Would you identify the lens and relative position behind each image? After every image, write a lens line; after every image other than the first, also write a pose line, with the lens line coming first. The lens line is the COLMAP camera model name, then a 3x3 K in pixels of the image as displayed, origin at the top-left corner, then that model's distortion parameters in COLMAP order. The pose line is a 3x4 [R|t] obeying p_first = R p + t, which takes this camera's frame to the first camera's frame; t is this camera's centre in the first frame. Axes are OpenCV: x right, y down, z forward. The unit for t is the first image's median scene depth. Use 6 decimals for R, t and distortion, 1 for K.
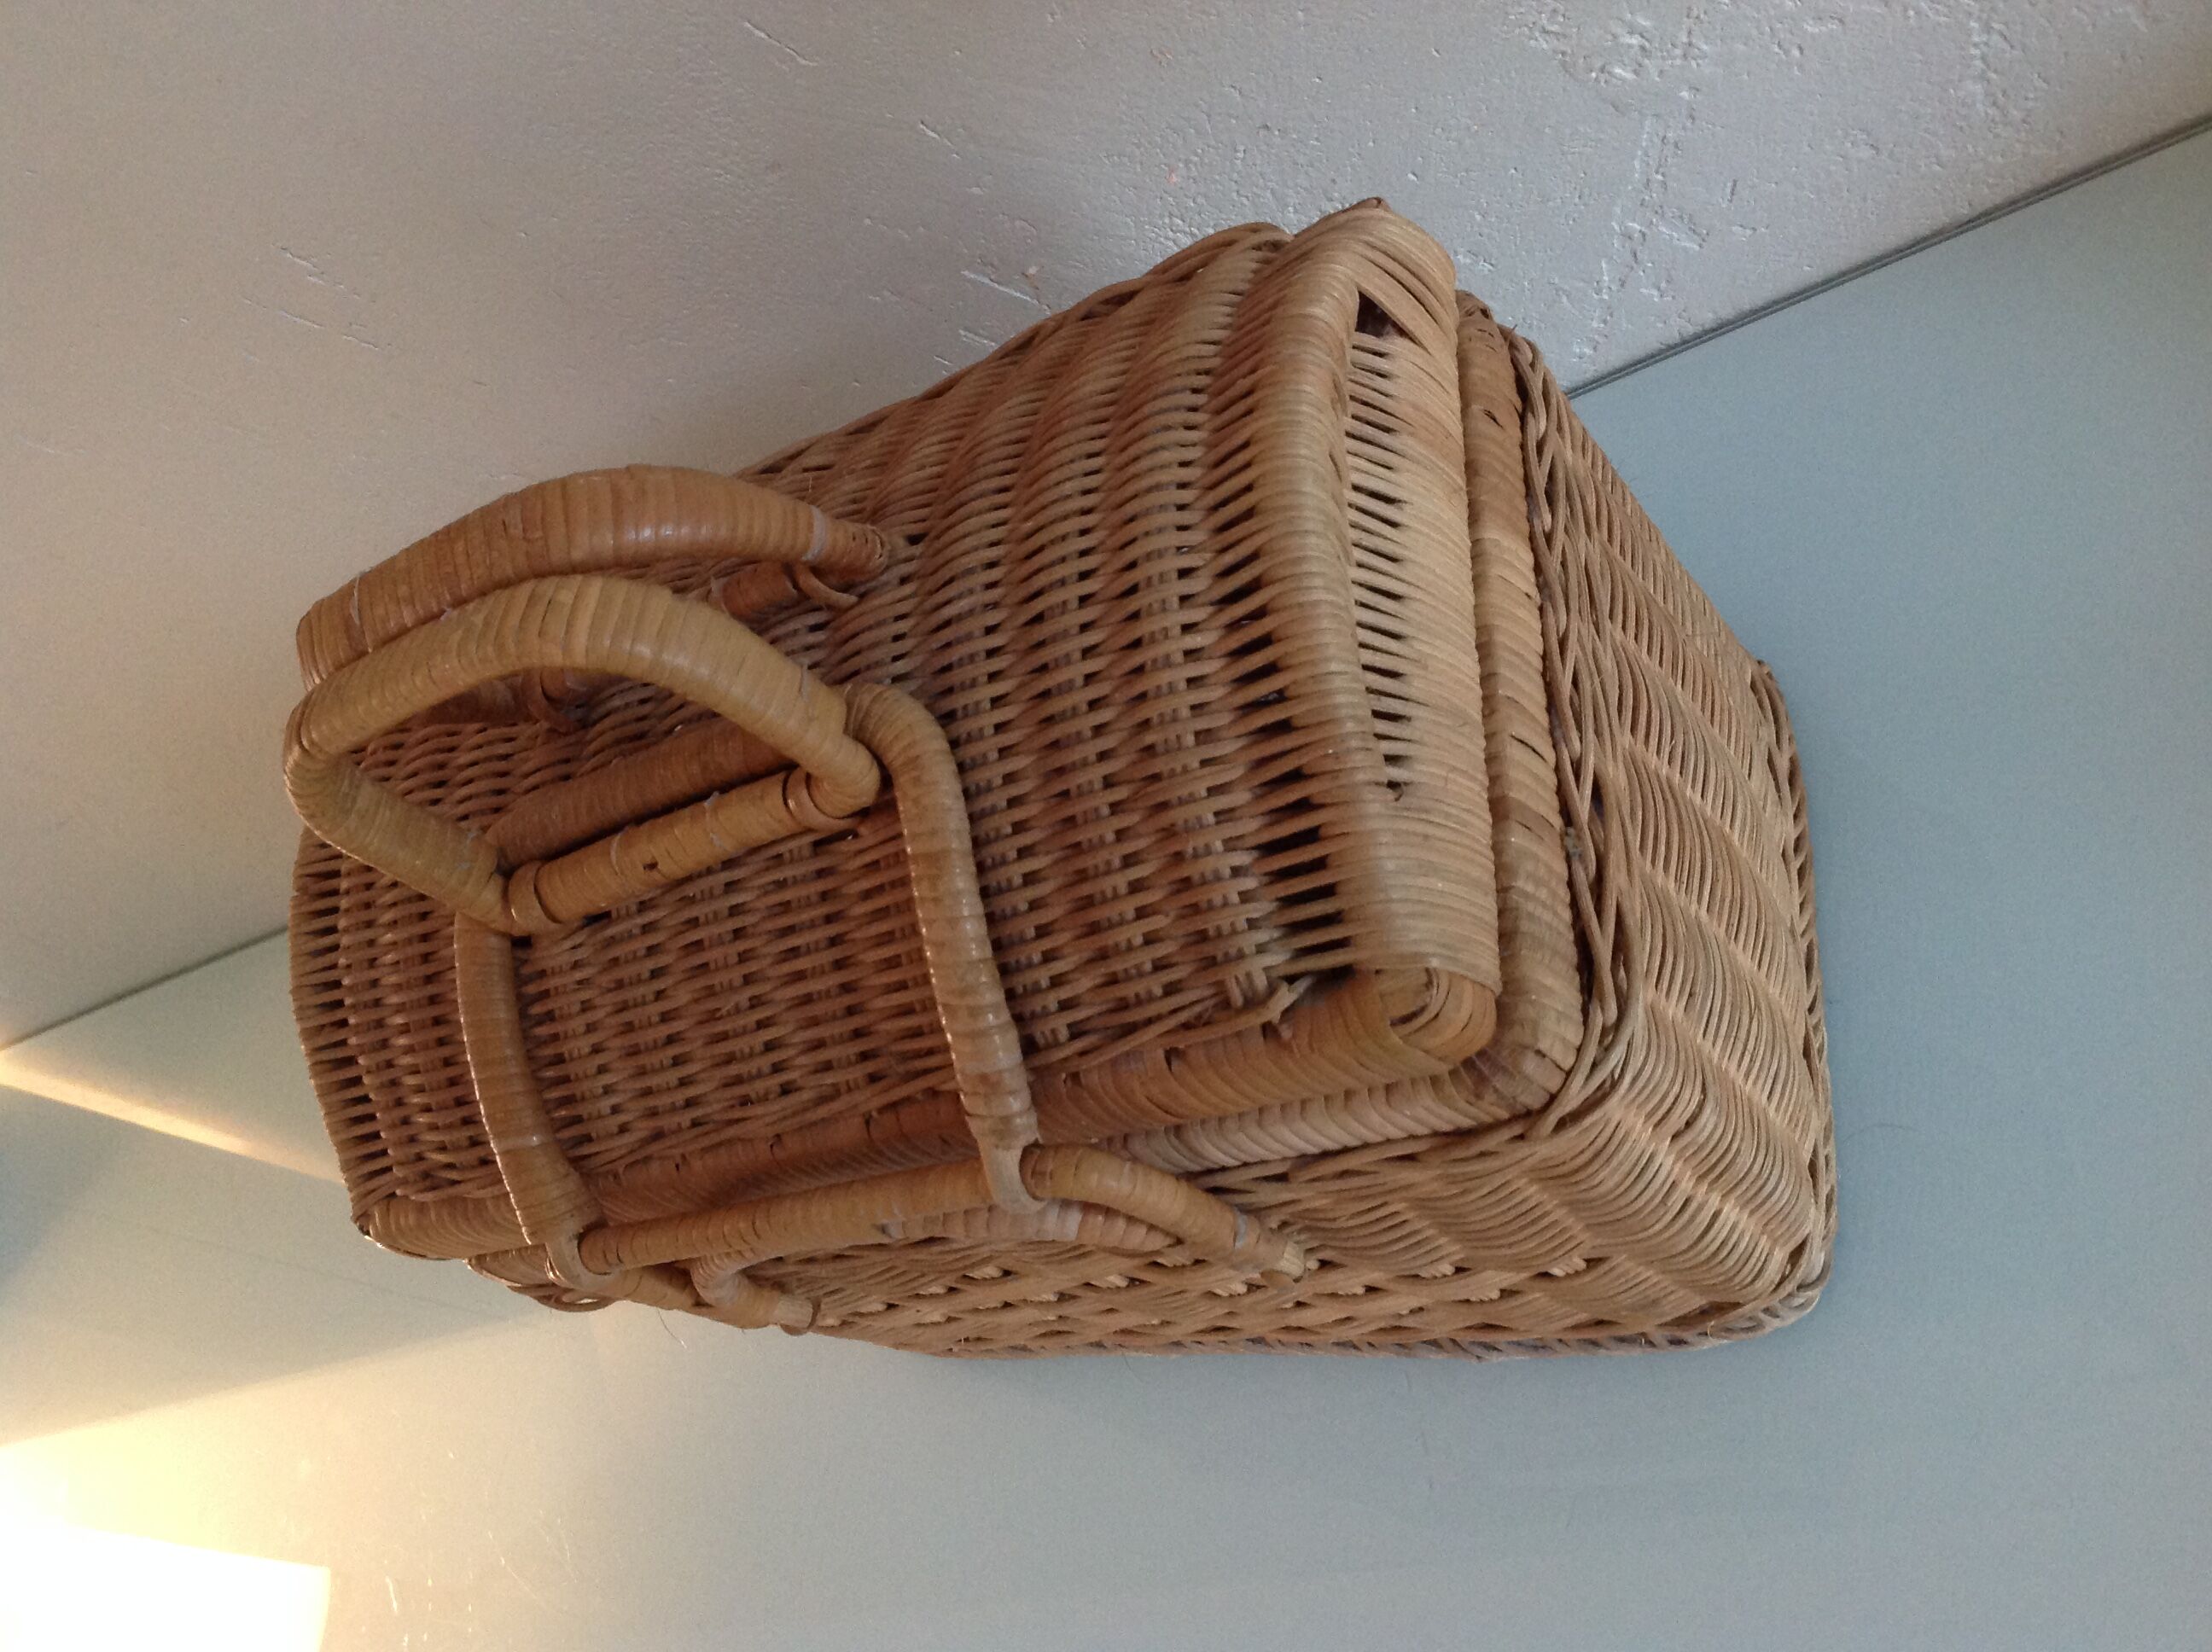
lens RADIAL K [[2136.1, 0, 1133.7], [0, 2136.1, 824.1], [0, 0, 1]] dist [0.132822, -0.355773]
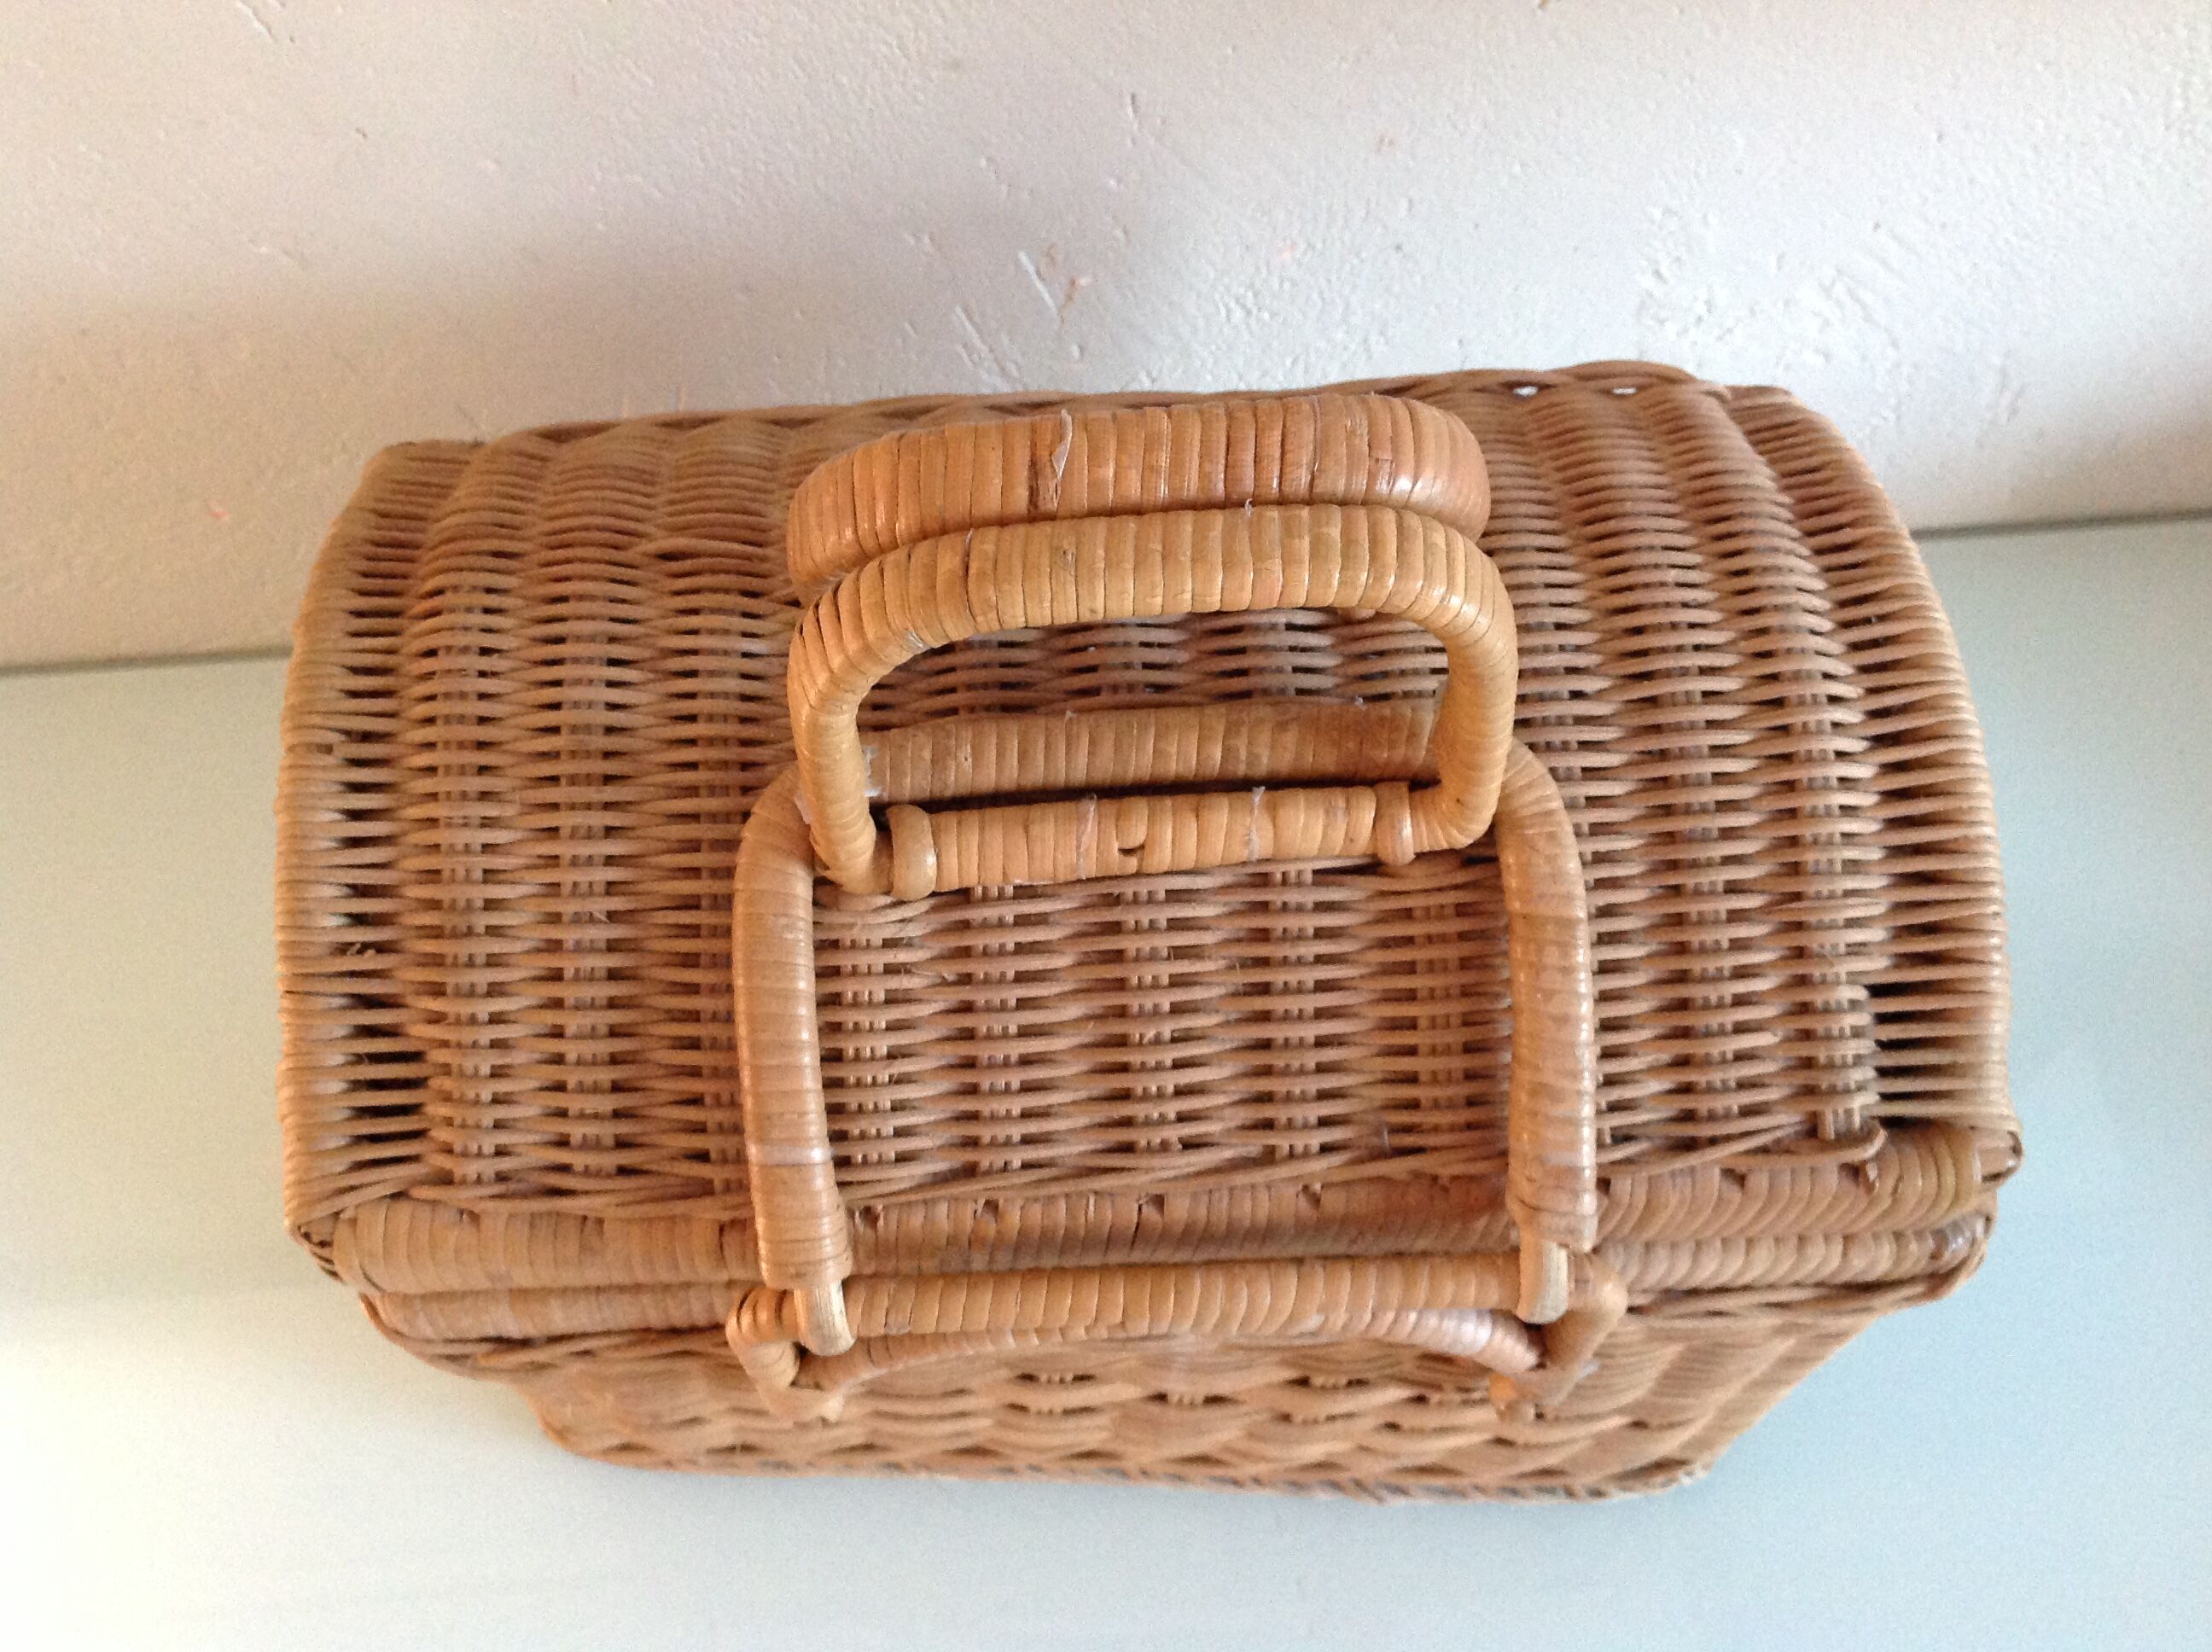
lens RADIAL K [[2136.1, 0, 1133.7], [0, 2136.1, 824.1], [0, 0, 1]] dist [0.132822, -0.355773]
pose [[0.792286, 0.227668, 0.566083, -0.793643], [-0.190376, 0.973701, -0.125156, 0.127215], [-0.579690, -0.008610, 0.814792, 0.363902]]
